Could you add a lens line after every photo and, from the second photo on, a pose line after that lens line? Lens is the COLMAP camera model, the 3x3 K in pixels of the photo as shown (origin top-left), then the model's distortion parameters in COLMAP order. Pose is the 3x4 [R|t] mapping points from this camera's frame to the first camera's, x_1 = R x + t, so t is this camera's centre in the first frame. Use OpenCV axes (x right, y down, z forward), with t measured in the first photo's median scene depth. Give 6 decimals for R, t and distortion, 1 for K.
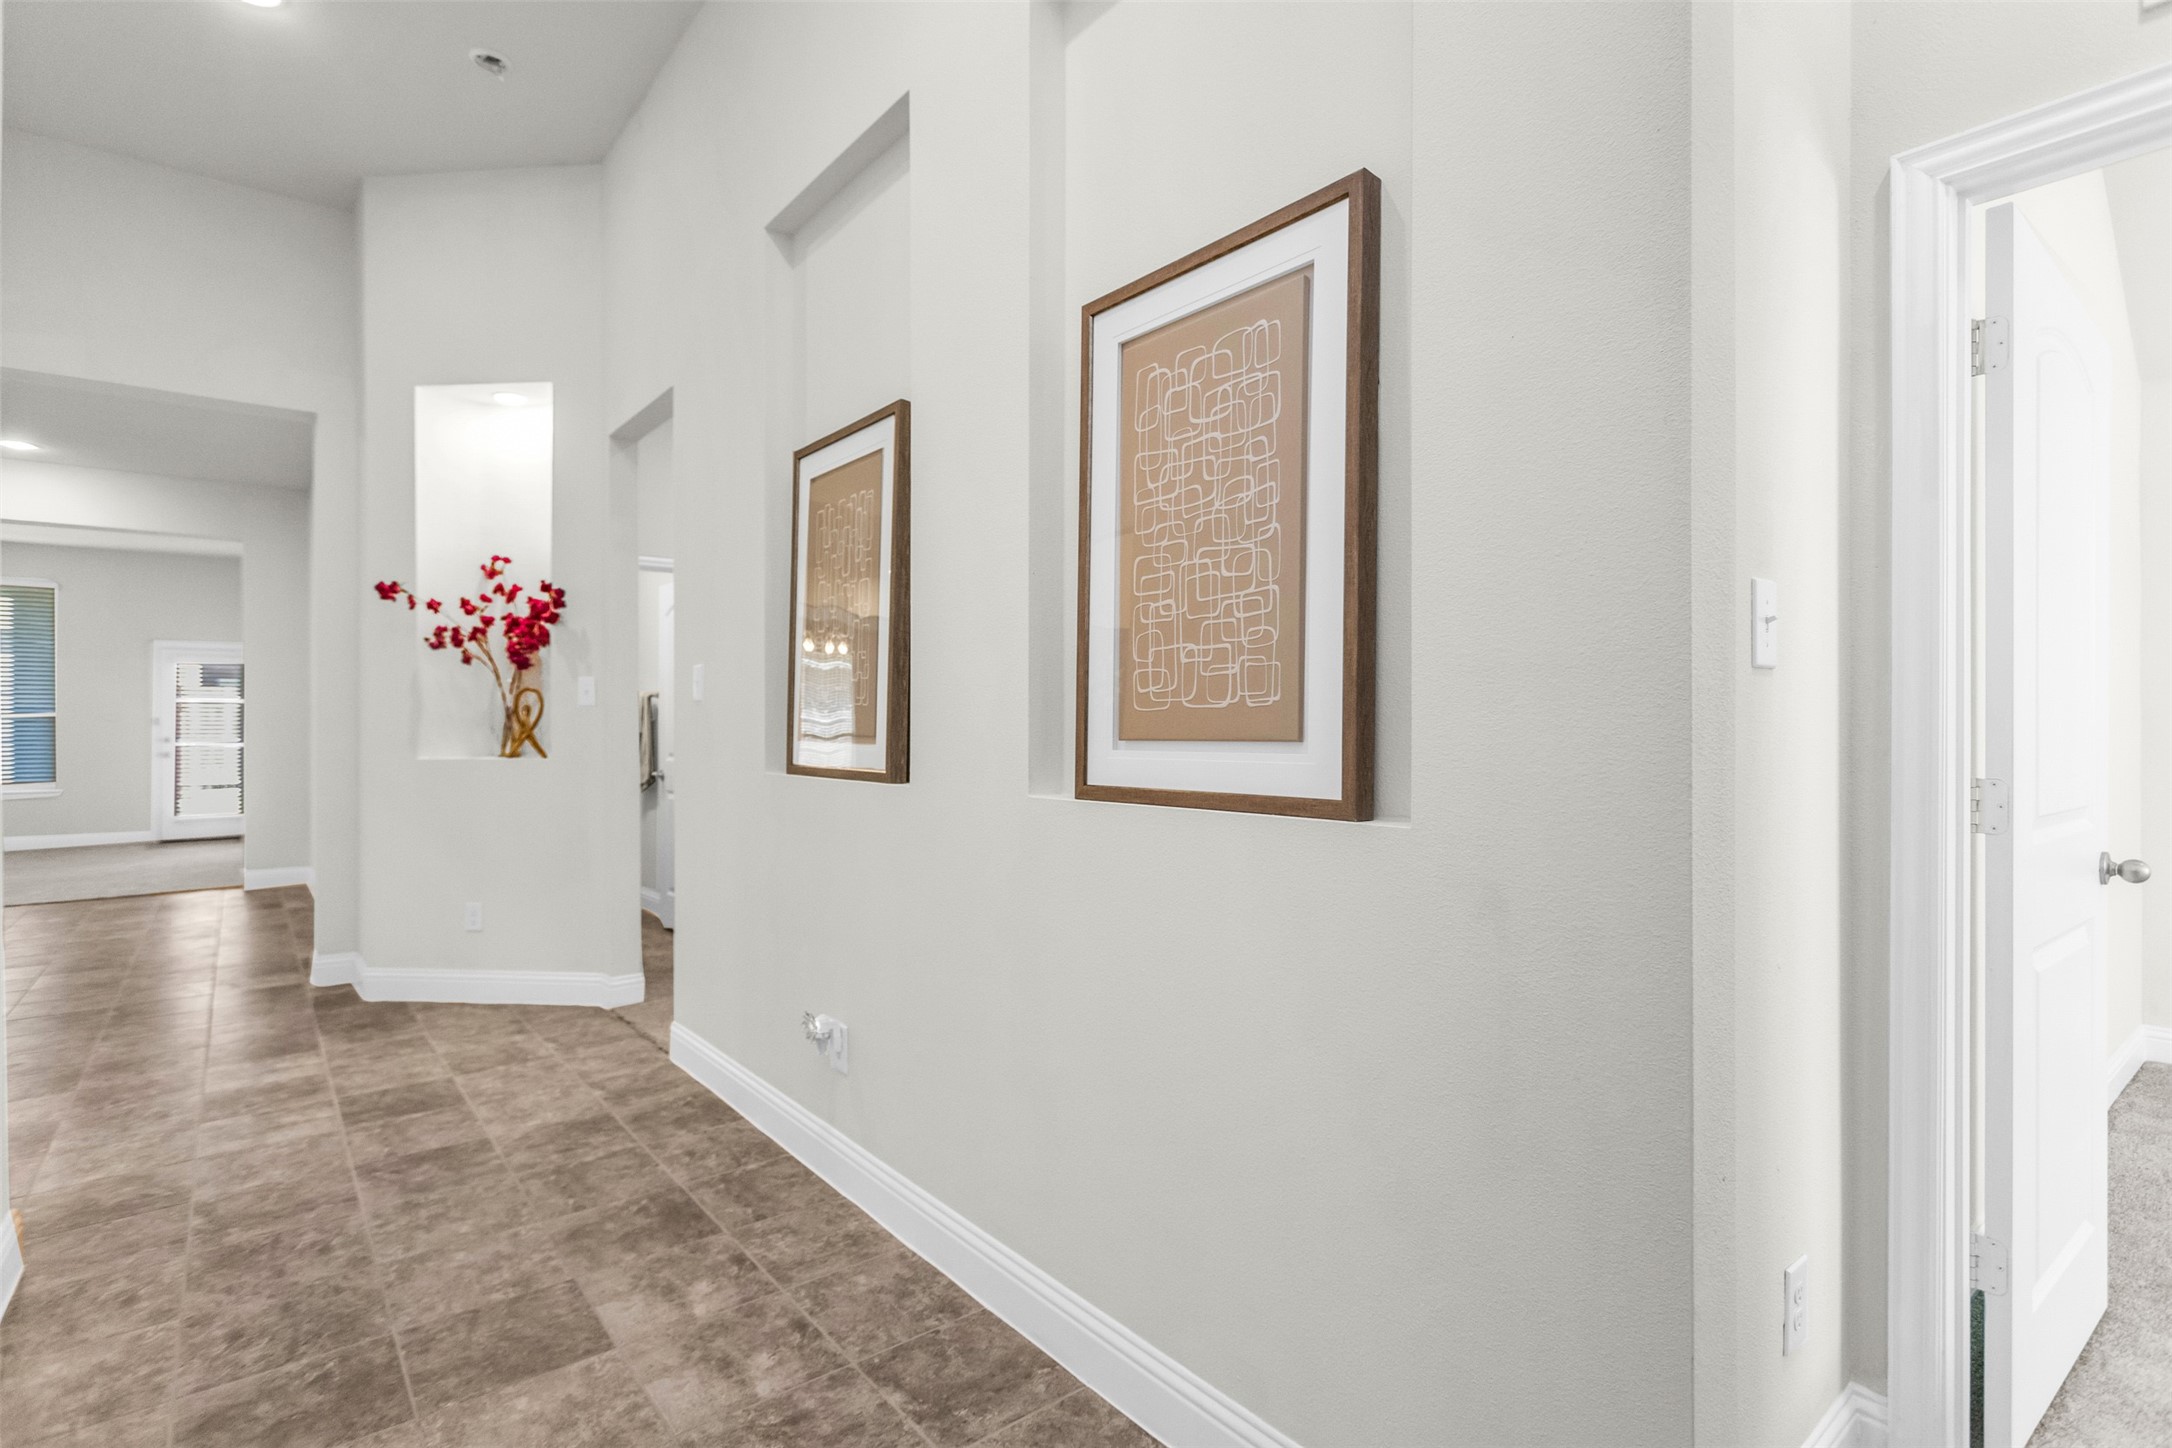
lens RADIAL K [[1024.1, 0, 1086.0], [0, 1024.1, 724.0], [0, 0, 1]] dist [0.002700, 0.000086]
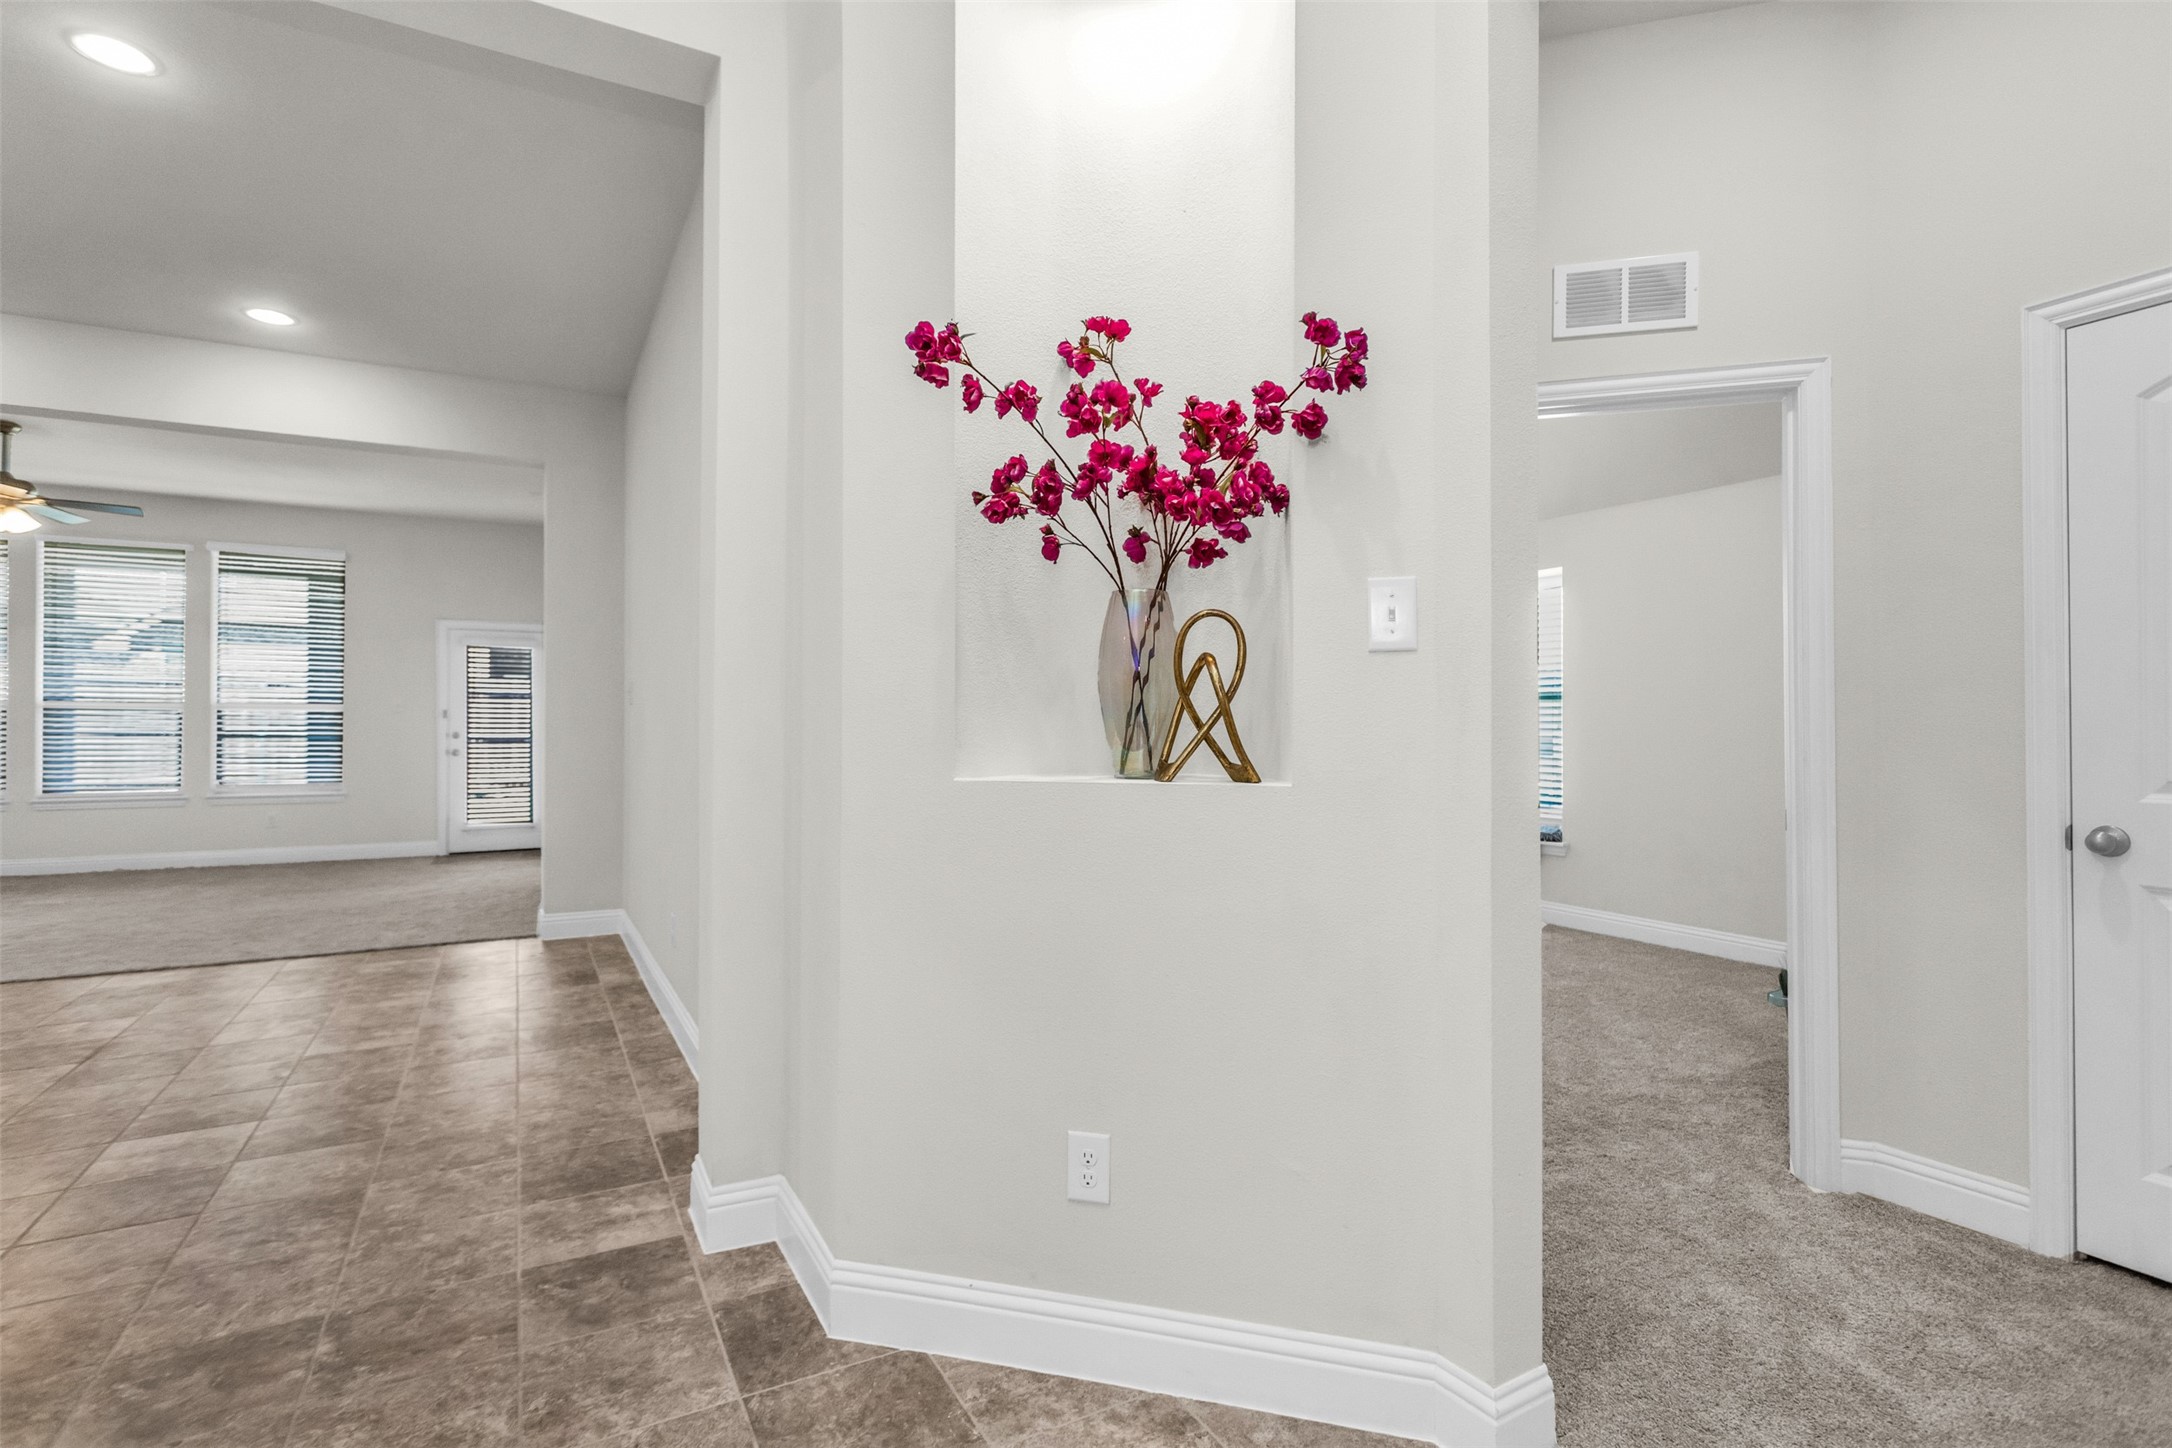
lens RADIAL K [[1037.1, 0, 1086.0], [0, 1037.1, 724.0], [0, 0, 1]] dist [-0.001070, -0.000437]
pose [[0.982667, 0.004311, -0.185328, -0.505255], [-0.004608, 0.999989, -0.001174, 0.010709], [0.185321, 0.002008, 0.982676, 0.572481]]
